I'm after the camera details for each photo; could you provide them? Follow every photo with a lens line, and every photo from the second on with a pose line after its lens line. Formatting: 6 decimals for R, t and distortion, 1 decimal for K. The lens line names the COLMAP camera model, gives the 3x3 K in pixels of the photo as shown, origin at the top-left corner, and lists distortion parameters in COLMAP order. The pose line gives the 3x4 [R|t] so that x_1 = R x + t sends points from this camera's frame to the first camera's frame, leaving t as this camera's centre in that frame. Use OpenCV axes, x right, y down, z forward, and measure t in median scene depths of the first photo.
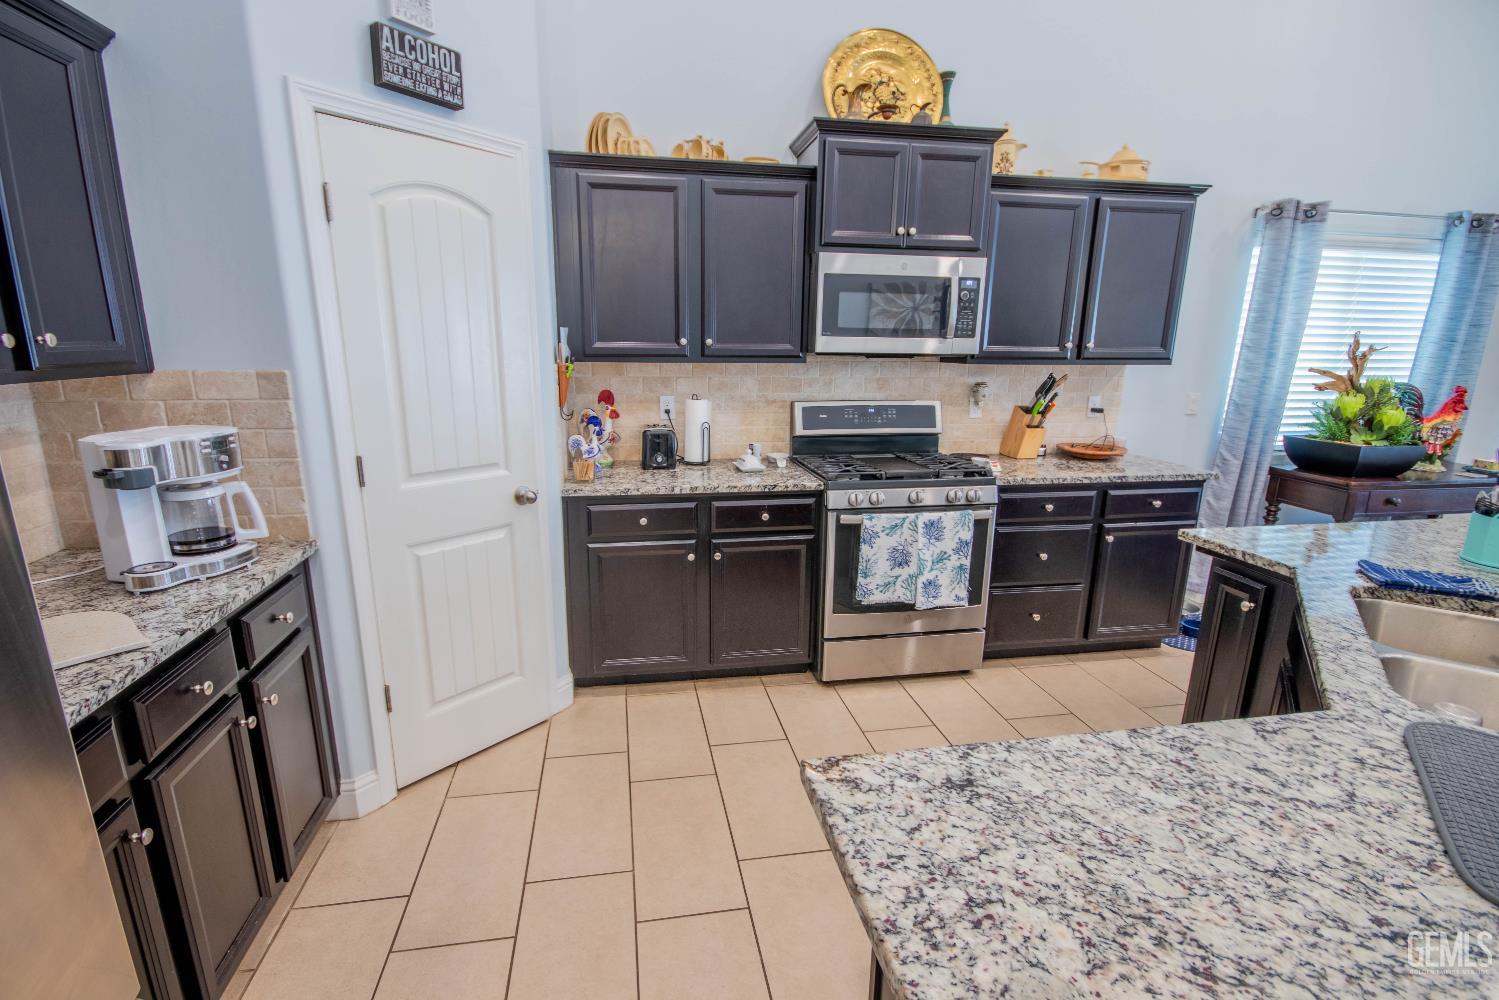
lens RADIAL K [[694.1, 0, 732.5], [0, 694.1, 514.8], [0, 0, 1]] dist [0.004963, -0.007781]
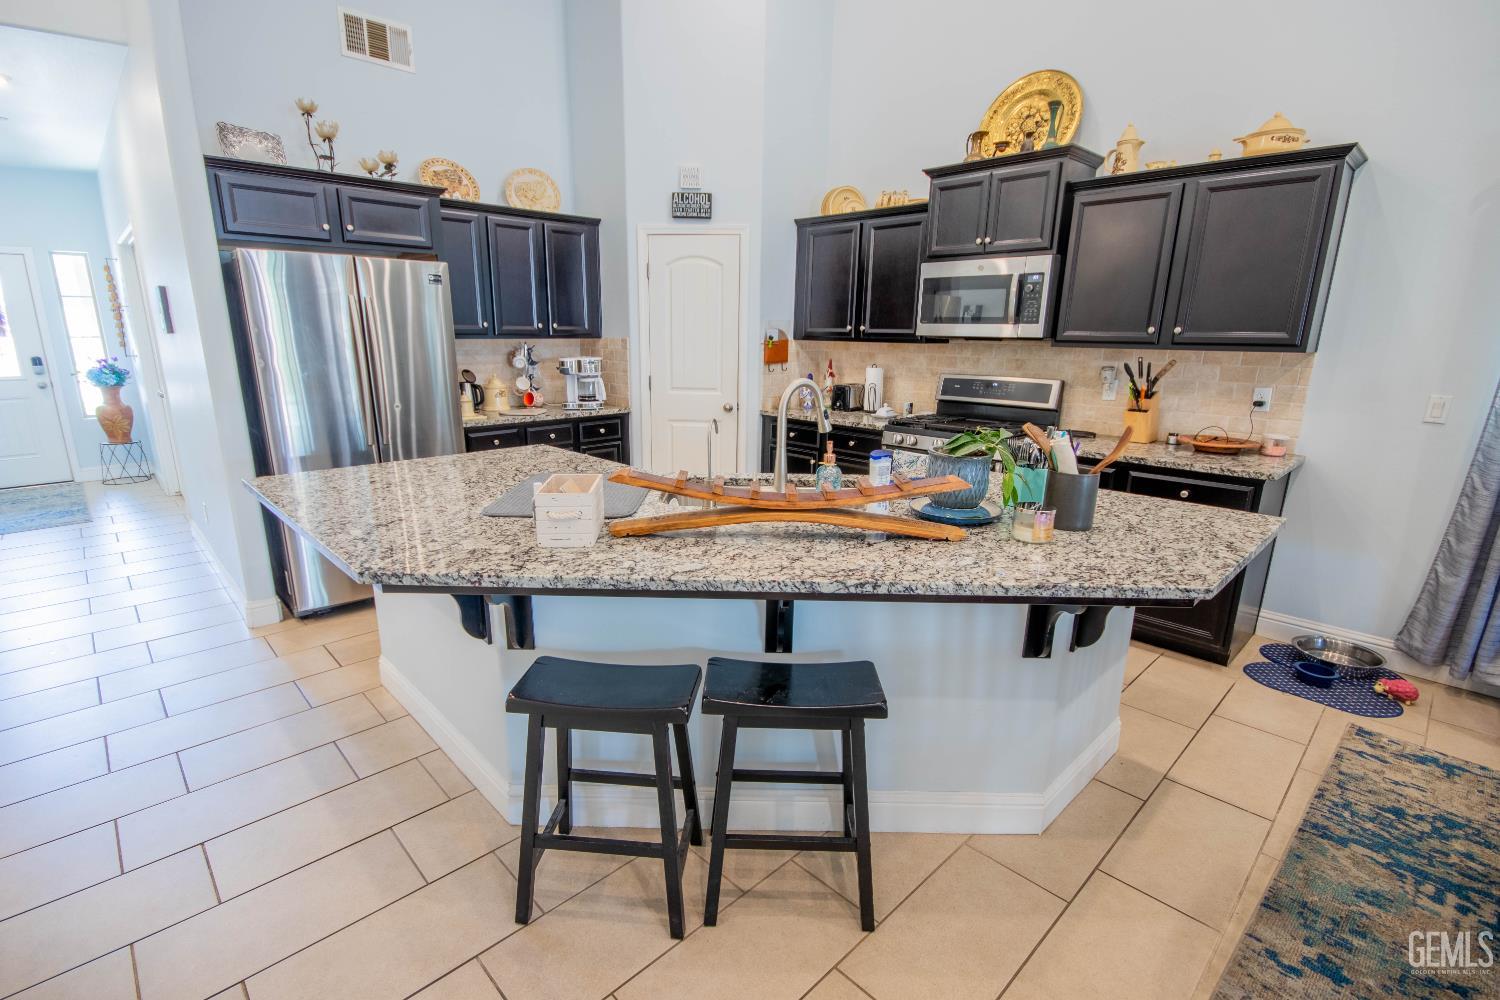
lens RADIAL K [[694.6, 0, 737.9], [0, 694.6, 518.0], [0, 0, 1]] dist [0.004963, -0.007781]
pose [[0.558933, 0.213717, -0.801199, 1.086437], [-0.205212, 0.971811, 0.116067, 0.033425], [0.803419, 0.099542, 0.587034, -0.069307]]
